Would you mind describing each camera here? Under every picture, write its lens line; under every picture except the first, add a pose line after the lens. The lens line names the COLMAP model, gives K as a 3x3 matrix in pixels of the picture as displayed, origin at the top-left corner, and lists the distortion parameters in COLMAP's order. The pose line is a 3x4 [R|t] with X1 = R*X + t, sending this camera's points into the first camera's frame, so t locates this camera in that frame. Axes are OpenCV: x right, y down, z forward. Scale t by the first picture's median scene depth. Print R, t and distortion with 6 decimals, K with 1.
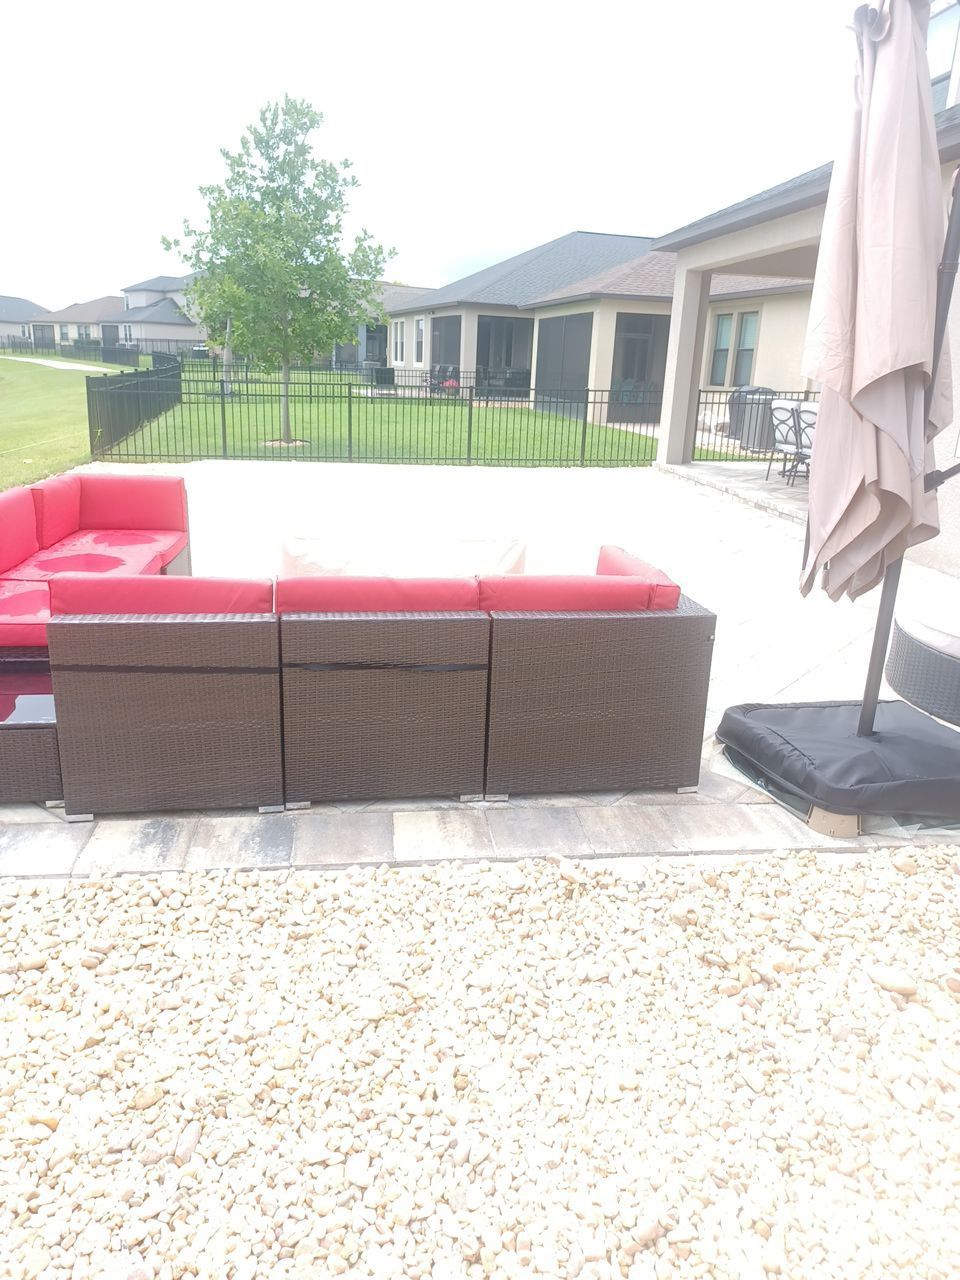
lens RADIAL K [[931.2, 0, 480.0], [0, 931.2, 640.0], [0, 0, 1]] dist [0.031244, 0.003606]
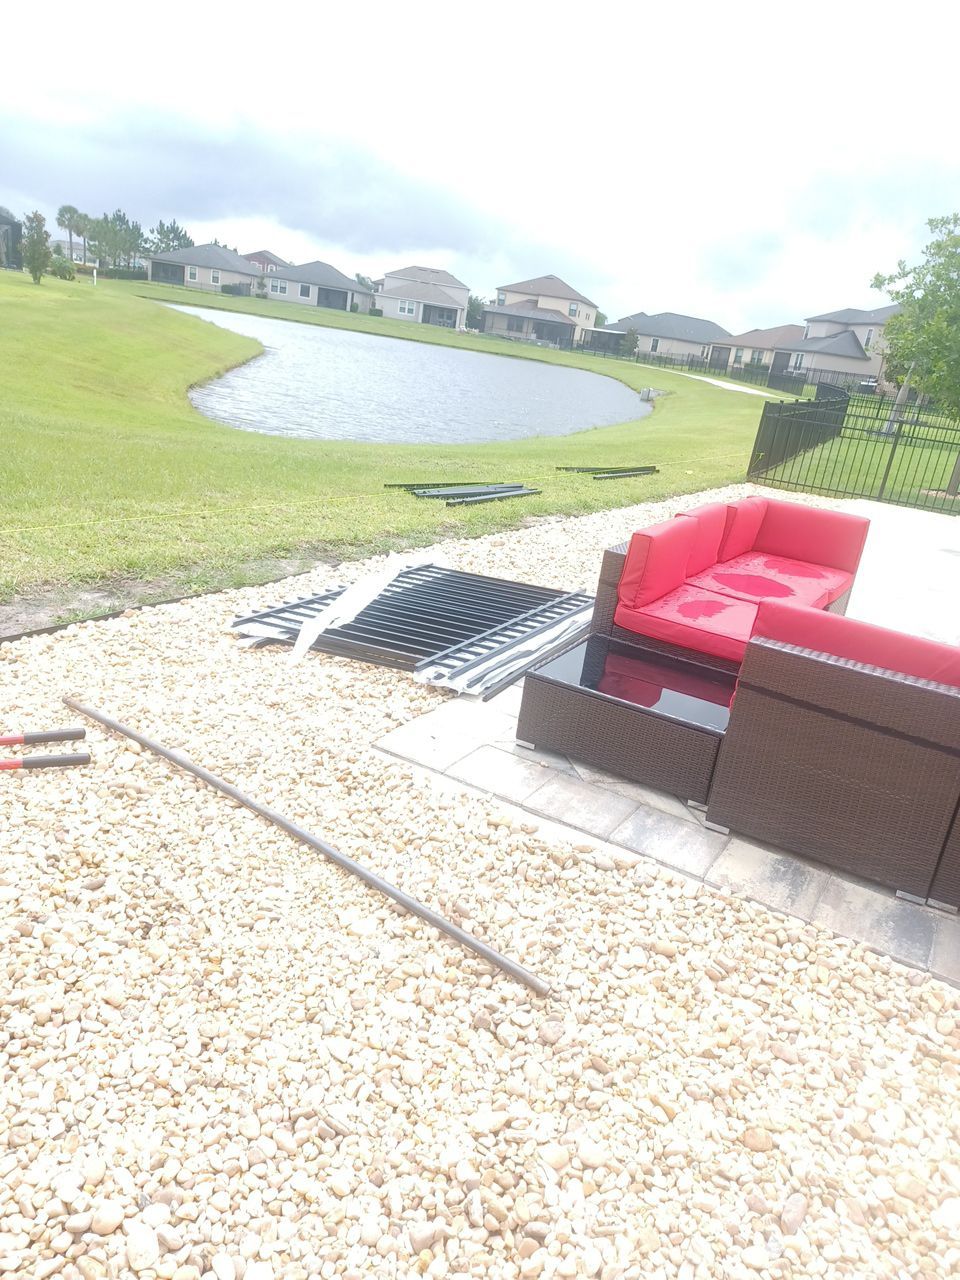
lens RADIAL K [[931.2, 0, 480.0], [0, 931.2, 640.0], [0, 0, 1]] dist [0.031244, 0.003606]
pose [[0.787114, 0.261304, -0.558723, -0.114130], [-0.277348, 0.959029, 0.057800, 0.002751], [0.550935, 0.109466, 0.827338, -0.027380]]
